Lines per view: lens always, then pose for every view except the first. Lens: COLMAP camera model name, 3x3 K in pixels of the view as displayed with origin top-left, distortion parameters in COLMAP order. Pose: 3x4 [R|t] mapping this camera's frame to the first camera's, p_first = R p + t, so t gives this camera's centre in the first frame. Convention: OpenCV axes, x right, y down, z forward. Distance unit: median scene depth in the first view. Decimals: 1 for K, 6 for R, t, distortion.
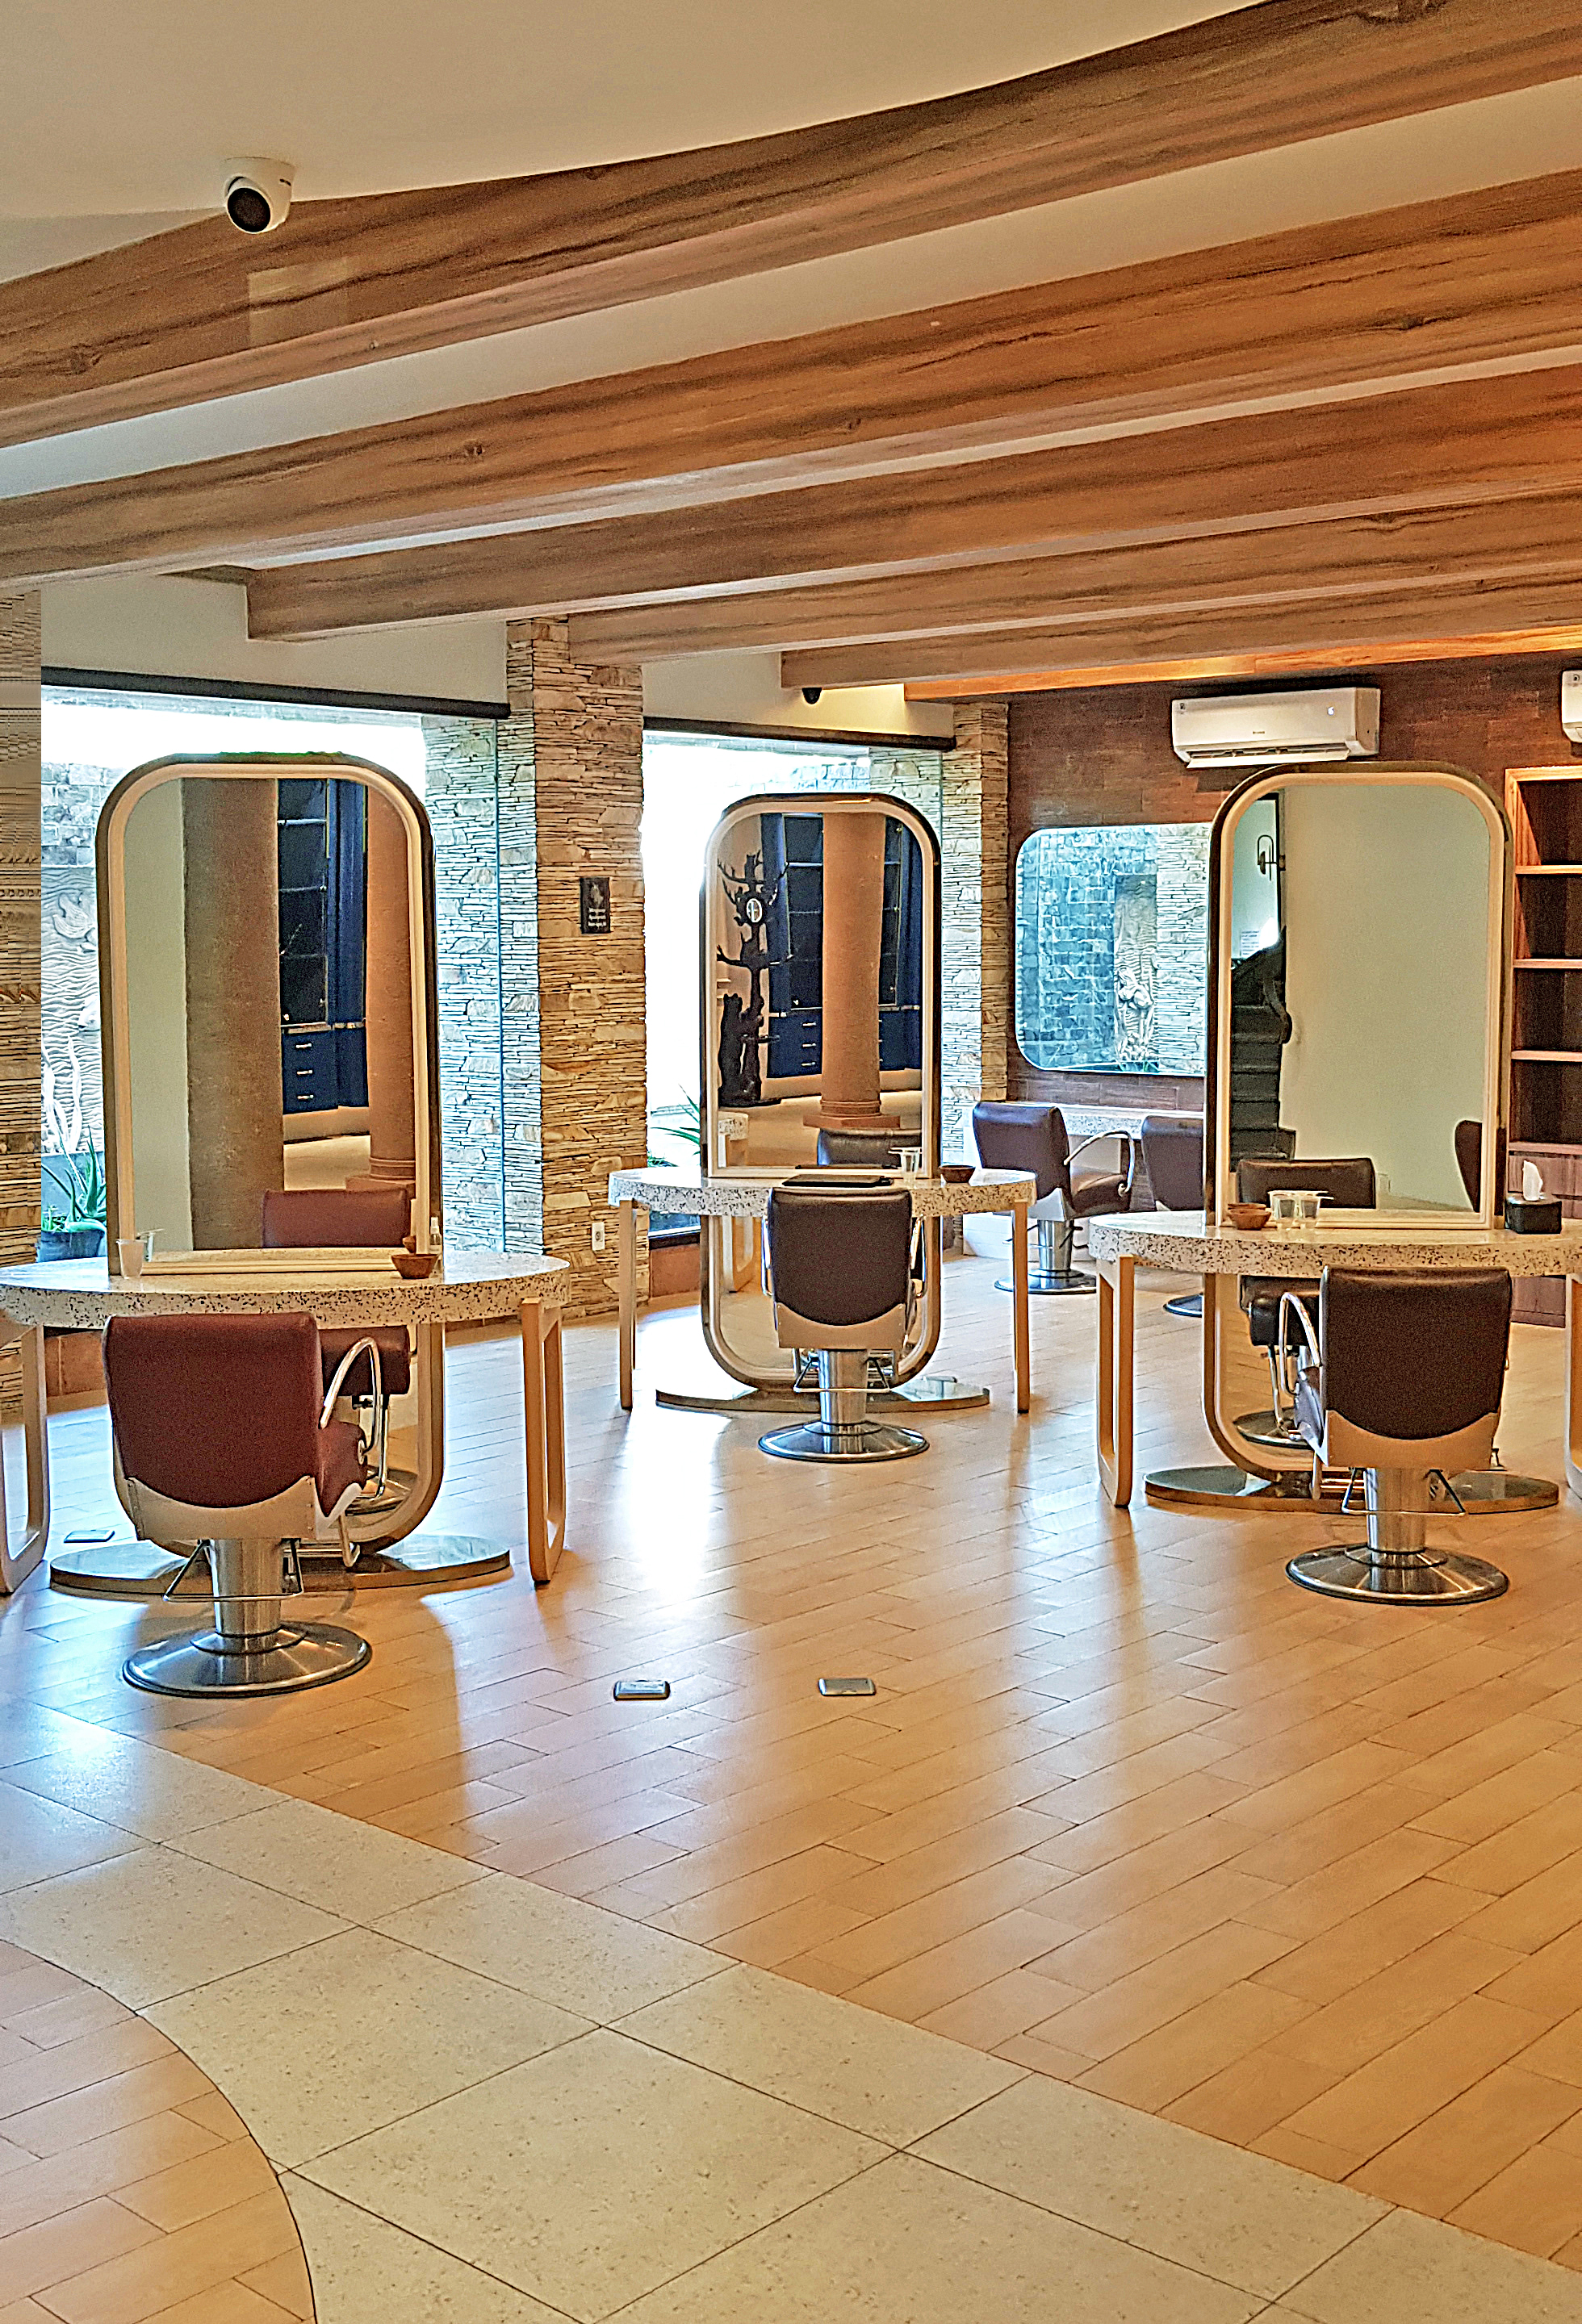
lens RADIAL K [[2555.6, 0, 791.0], [0, 2555.6, 1162.0], [0, 0, 1]] dist [0.002306, -0.000945]
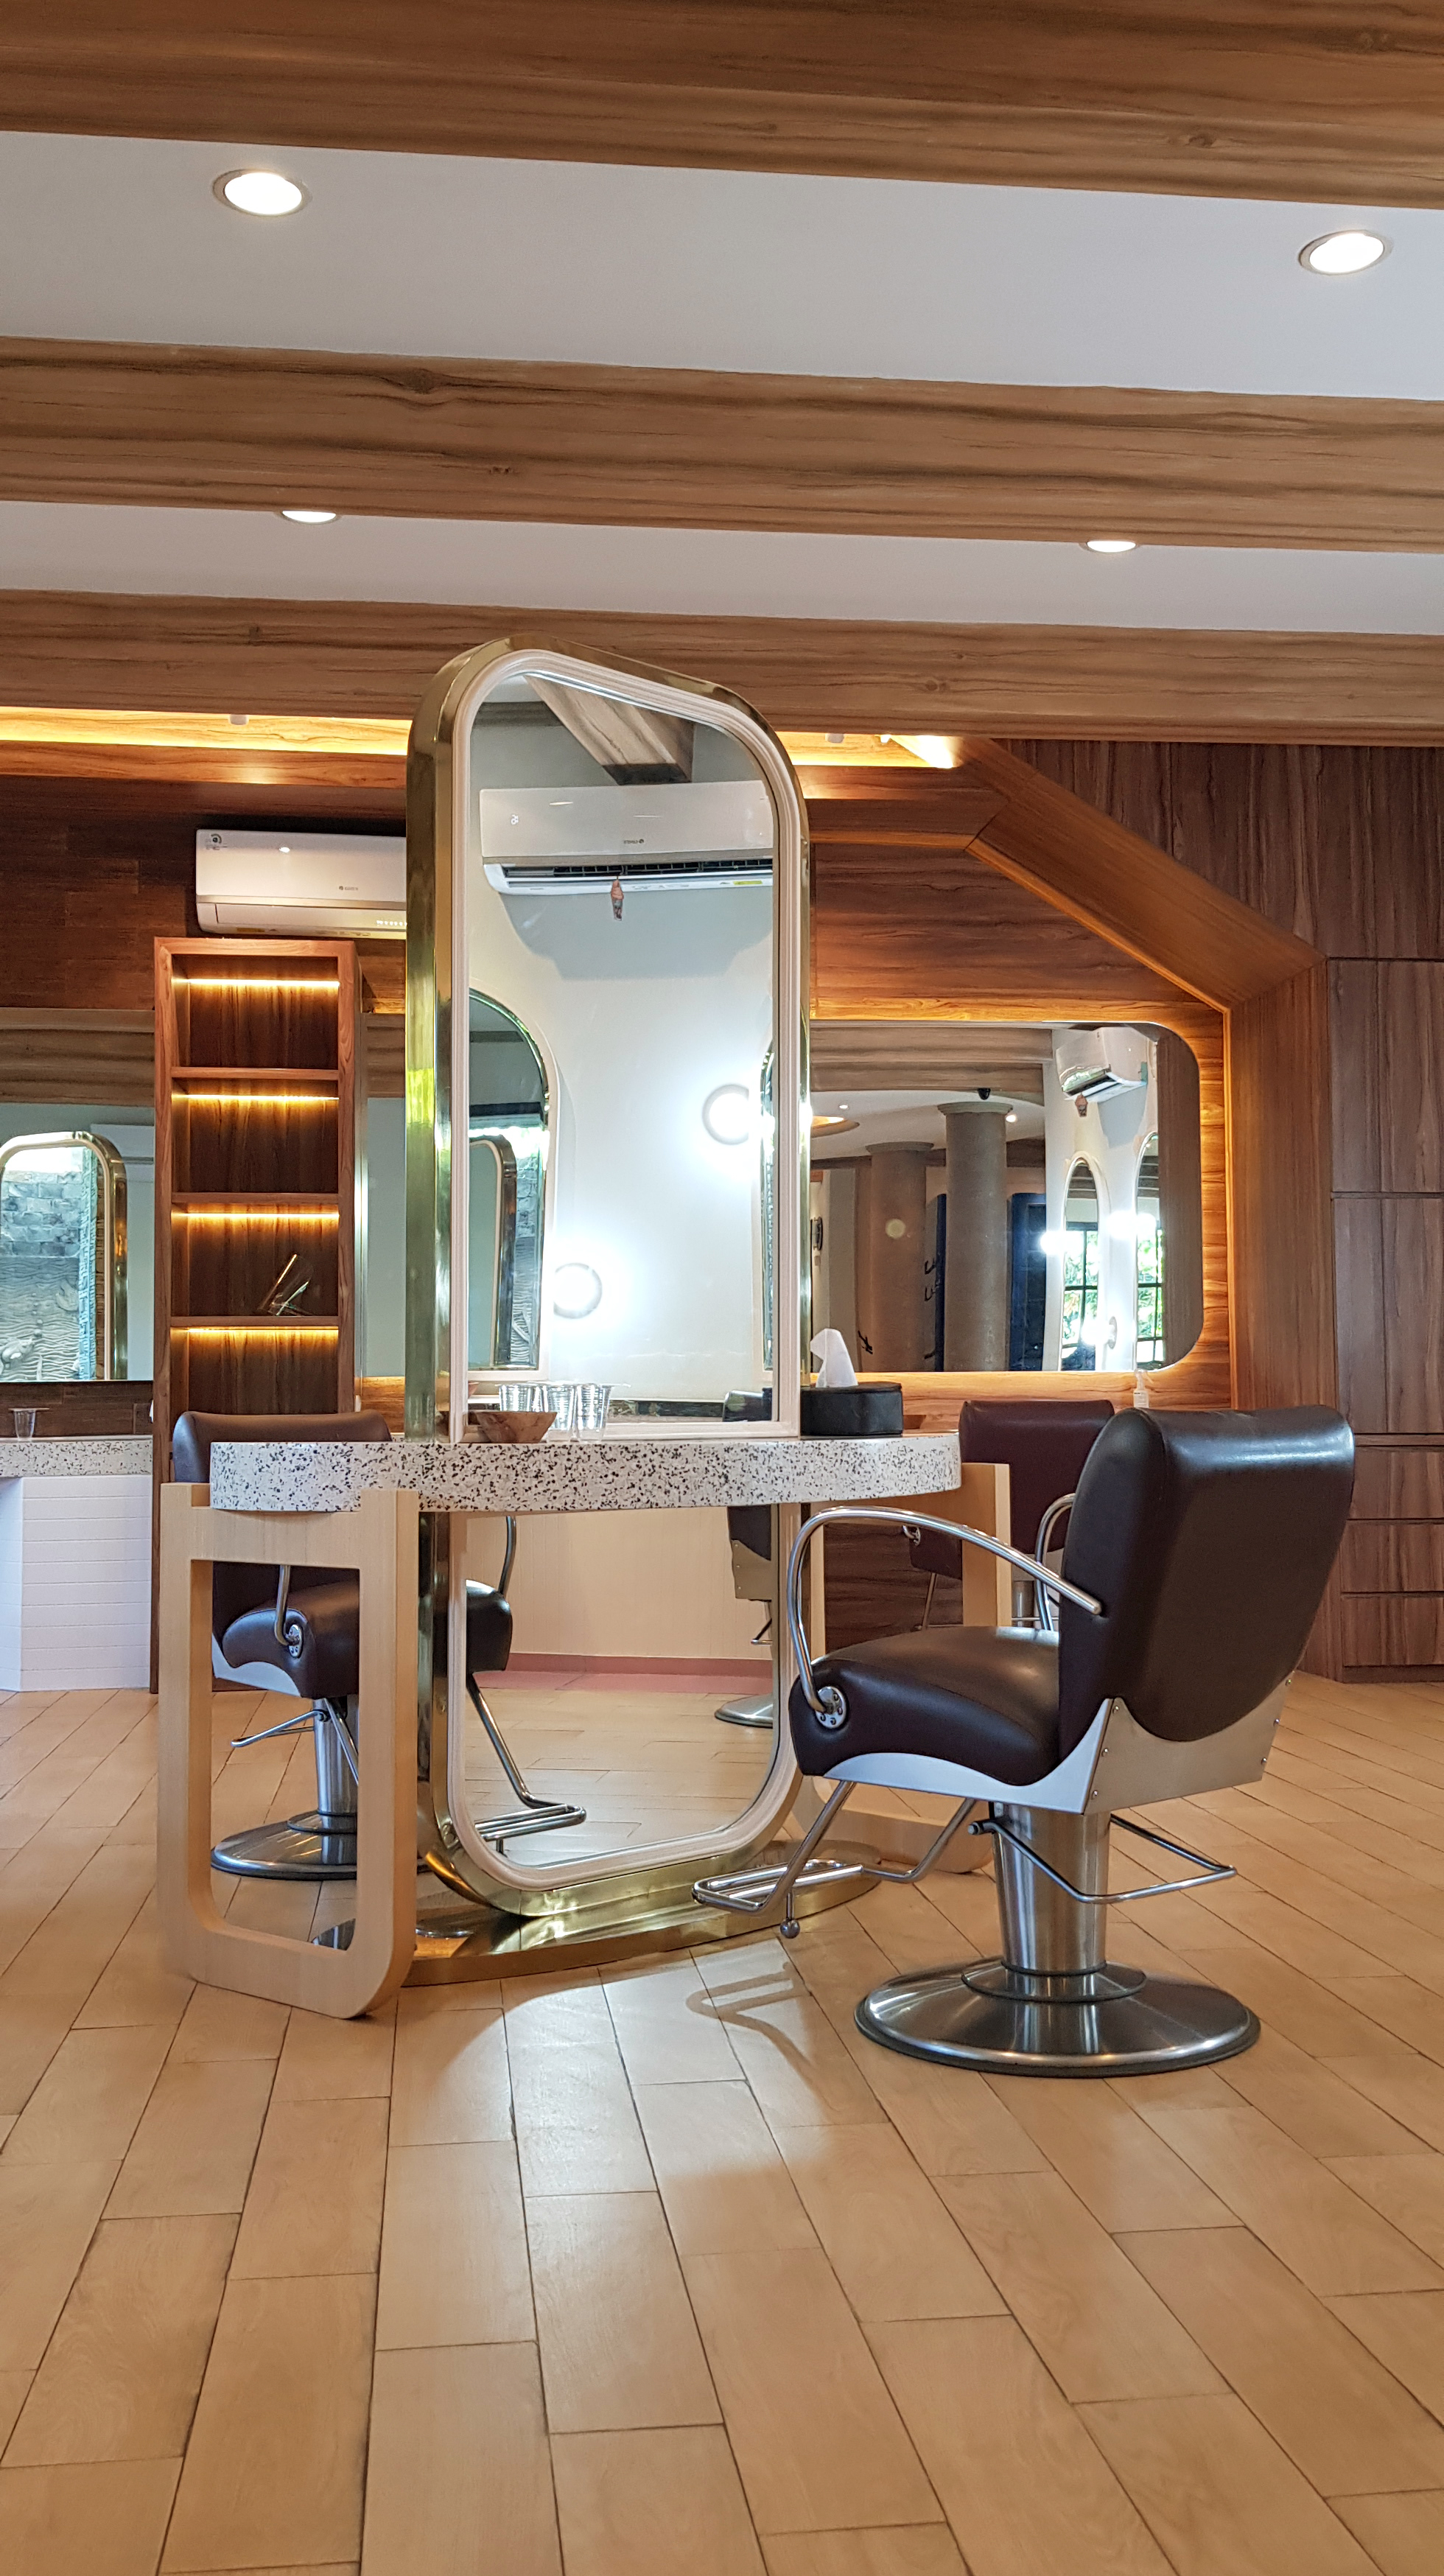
lens RADIAL K [[2281.6, 0, 722.0], [0, 2281.6, 1288.0], [0, 0, 1]] dist [0.000739, -0.000269]
pose [[0.655311, 0.032321, 0.754667, -0.179146], [0.077372, 0.990957, -0.109627, 0.055436], [-0.751386, 0.130230, 0.646884, 0.706106]]
